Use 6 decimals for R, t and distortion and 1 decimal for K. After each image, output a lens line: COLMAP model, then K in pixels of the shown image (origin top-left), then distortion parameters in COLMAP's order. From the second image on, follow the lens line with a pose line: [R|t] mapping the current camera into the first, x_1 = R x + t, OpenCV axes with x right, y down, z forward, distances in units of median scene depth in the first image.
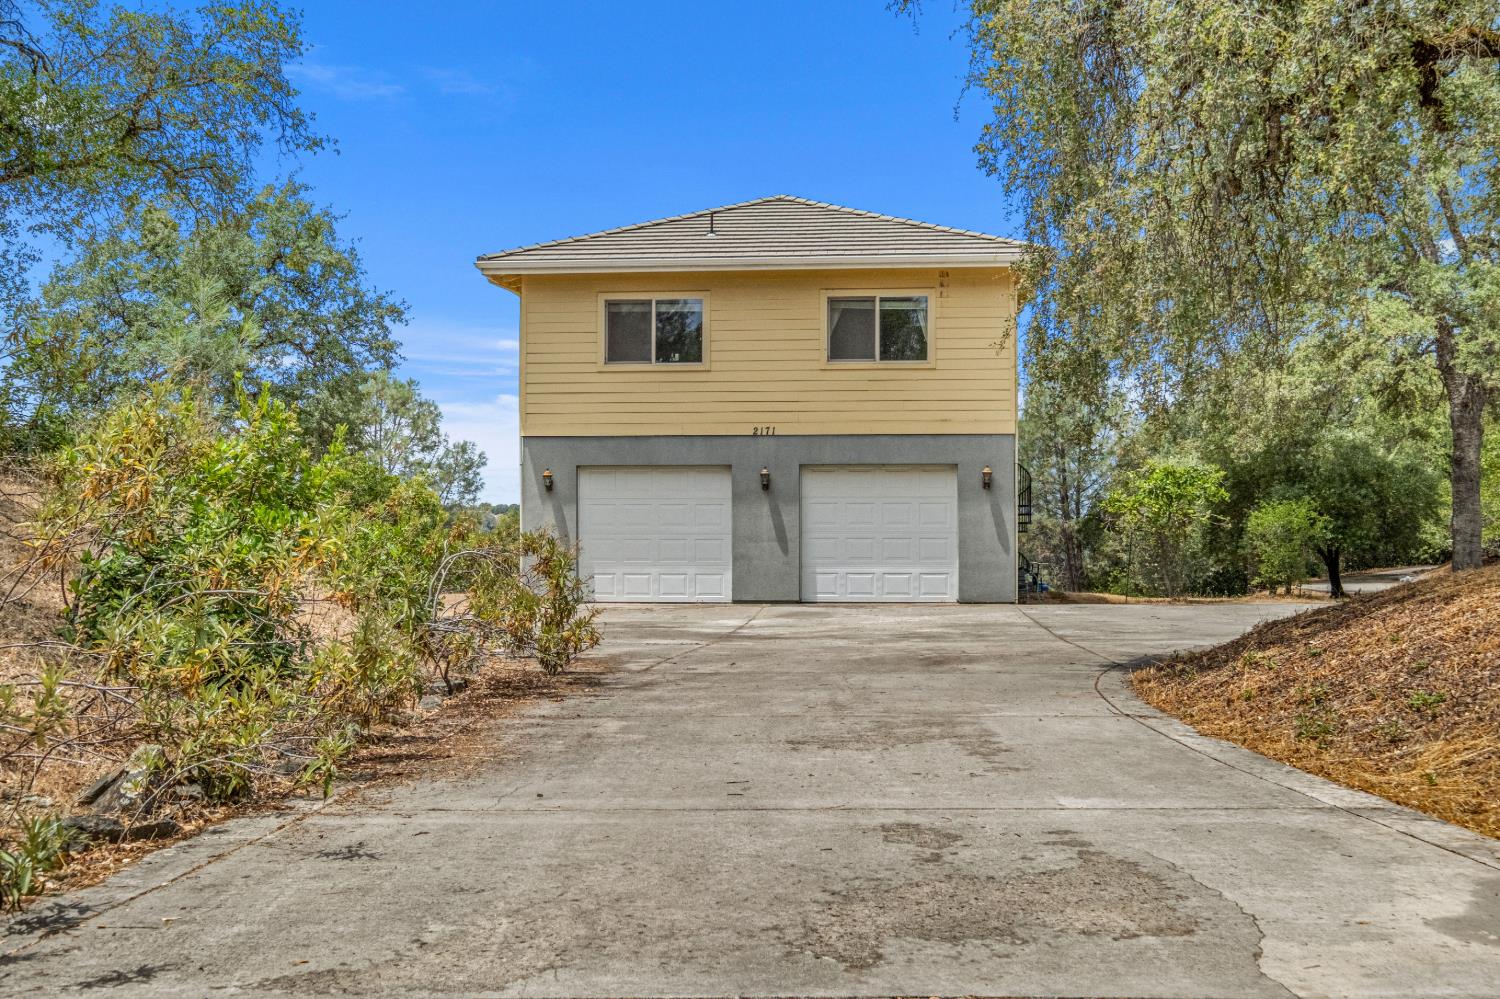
lens RADIAL K [[1504.2, 0, 754.3], [0, 1504.2, 501.7], [0, 0, 1]] dist [0.015949, 0.000000]
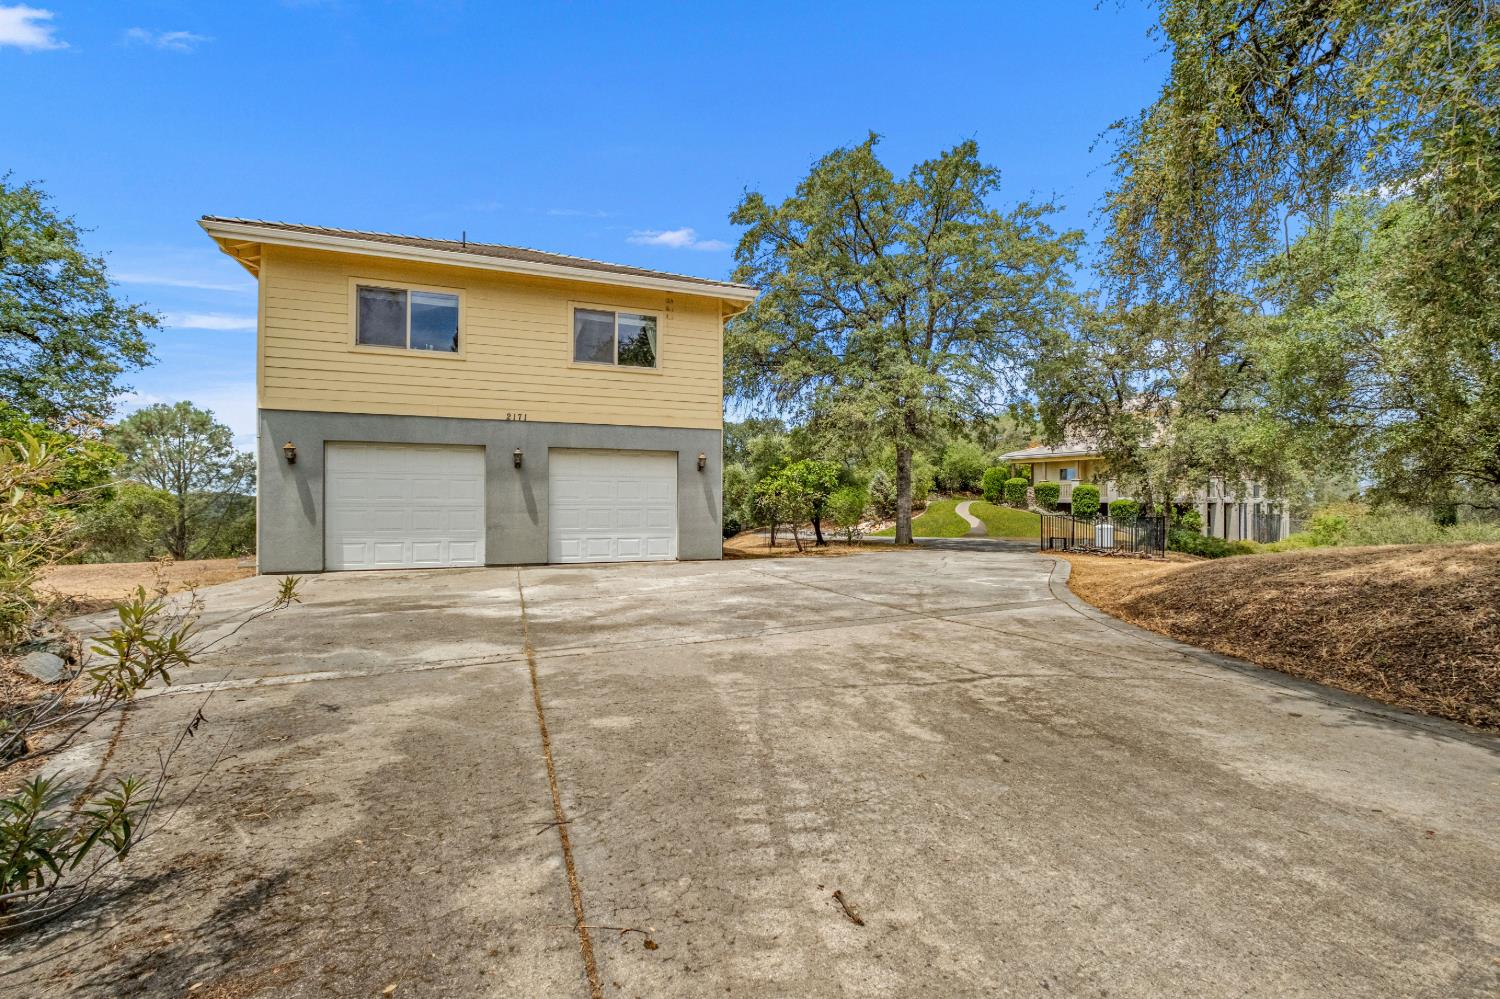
lens RADIAL K [[644.3, 0, 750.2], [0, 644.3, 501.3], [0, 0, 1]] dist [-0.005008, -0.000987]
pose [[0.899426, 0.004044, 0.437055, -0.047443], [-0.007083, 0.999961, 0.005324, 0.013592], [-0.437017, -0.007884, 0.899419, 0.475535]]
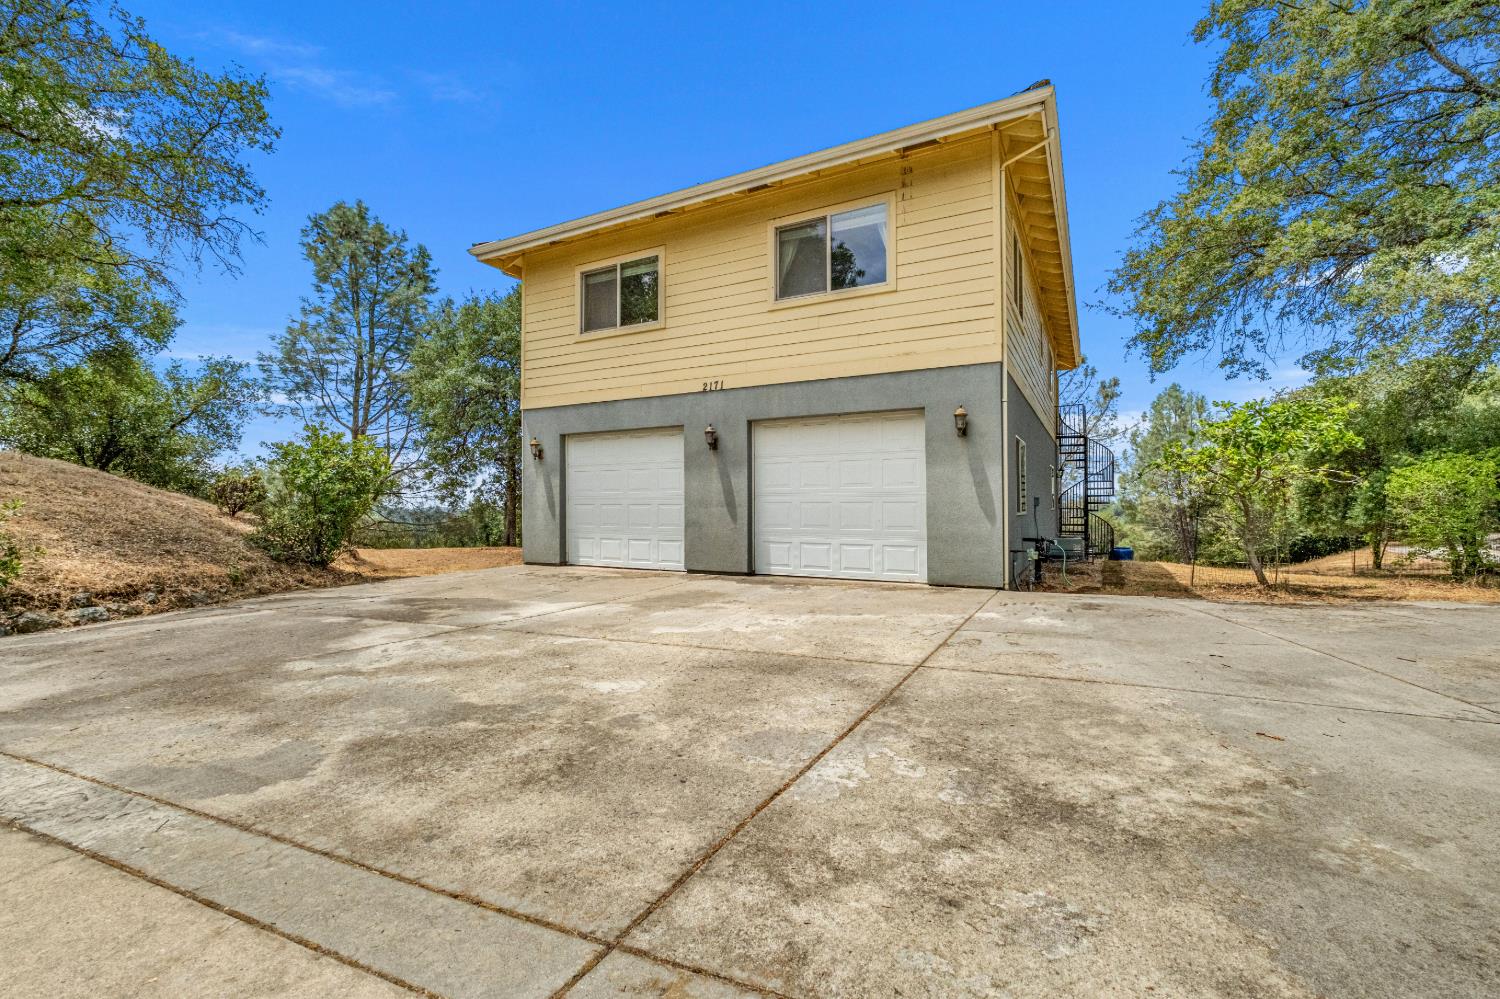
lens RADIAL K [[644.3, 0, 747.2], [0, 644.3, 490.9], [0, 0, 1]] dist [-0.005008, -0.000987]
pose [[0.917702, -0.009832, -0.397149, 0.179664], [0.005923, 0.999921, -0.011069, 0.021261], [0.397226, 0.007806, 0.917688, 0.644450]]
